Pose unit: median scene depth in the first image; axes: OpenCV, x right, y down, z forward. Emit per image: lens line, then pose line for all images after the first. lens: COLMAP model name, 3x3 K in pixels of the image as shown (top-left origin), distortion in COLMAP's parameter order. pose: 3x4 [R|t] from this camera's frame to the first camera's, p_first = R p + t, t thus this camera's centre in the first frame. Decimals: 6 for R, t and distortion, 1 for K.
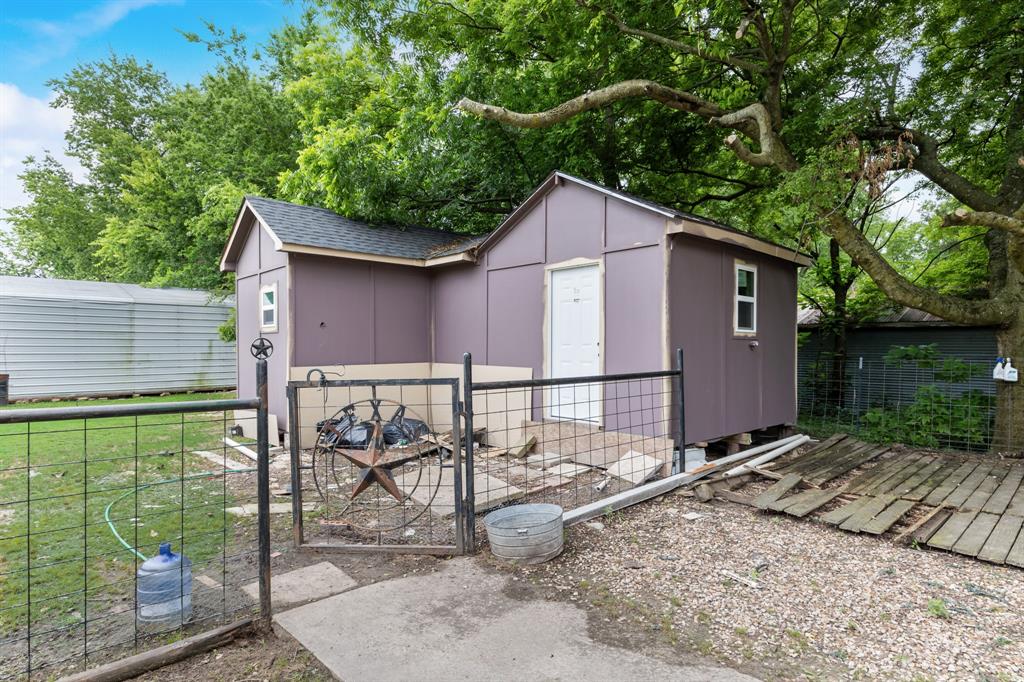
lens RADIAL K [[534.8, 0, 511.9], [0, 534.8, 348.0], [0, 0, 1]] dist [-0.002531, -0.000388]
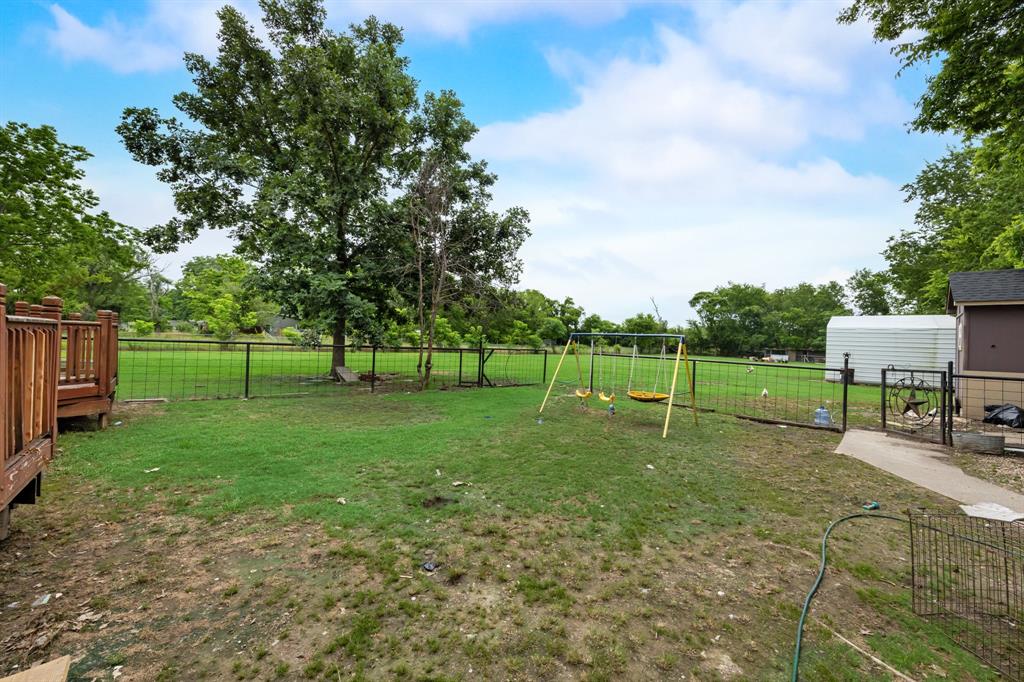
lens RADIAL K [[405.0, 0, 512.5], [0, 405.0, 338.8], [0, 0, 1]] dist [0.003351, 0.000196]
pose [[0.038342, -0.004387, -0.999255, 0.330026], [-0.041085, 0.999138, -0.005963, 0.000141], [0.998420, 0.041283, 0.038129, -0.204826]]
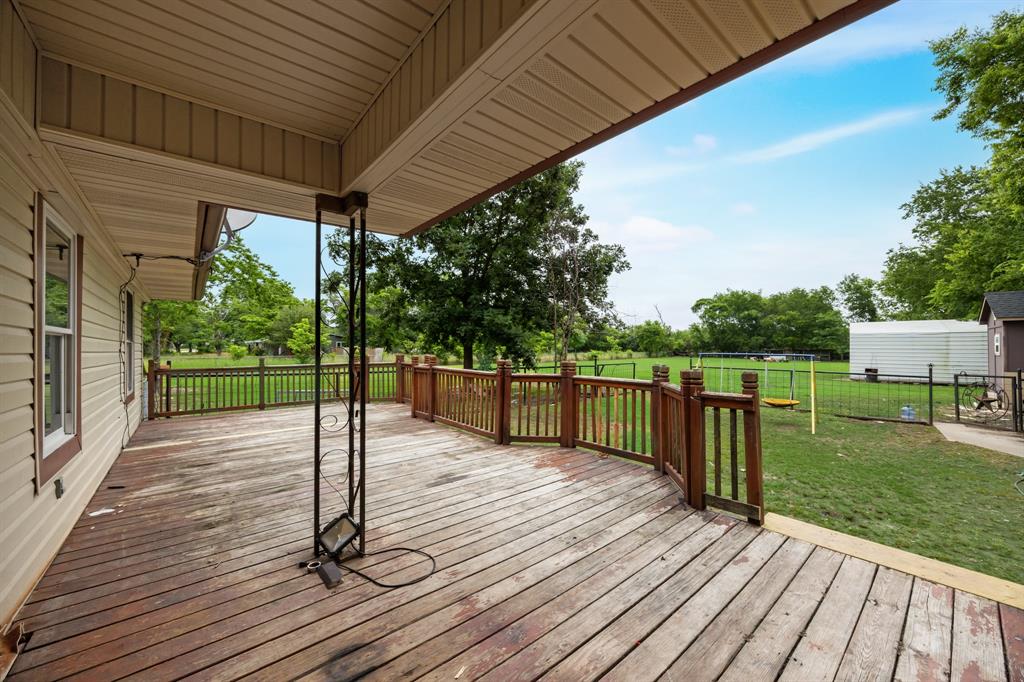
lens RADIAL K [[384.1, 0, 509.7], [0, 384.1, 345.4], [0, 0, 1]] dist [-0.000919, -0.000198]
pose [[0.046997, -0.004829, -0.998883, 0.408141], [-0.009513, 0.999941, -0.005281, -0.017923], [0.998850, 0.009751, 0.046948, -0.425462]]
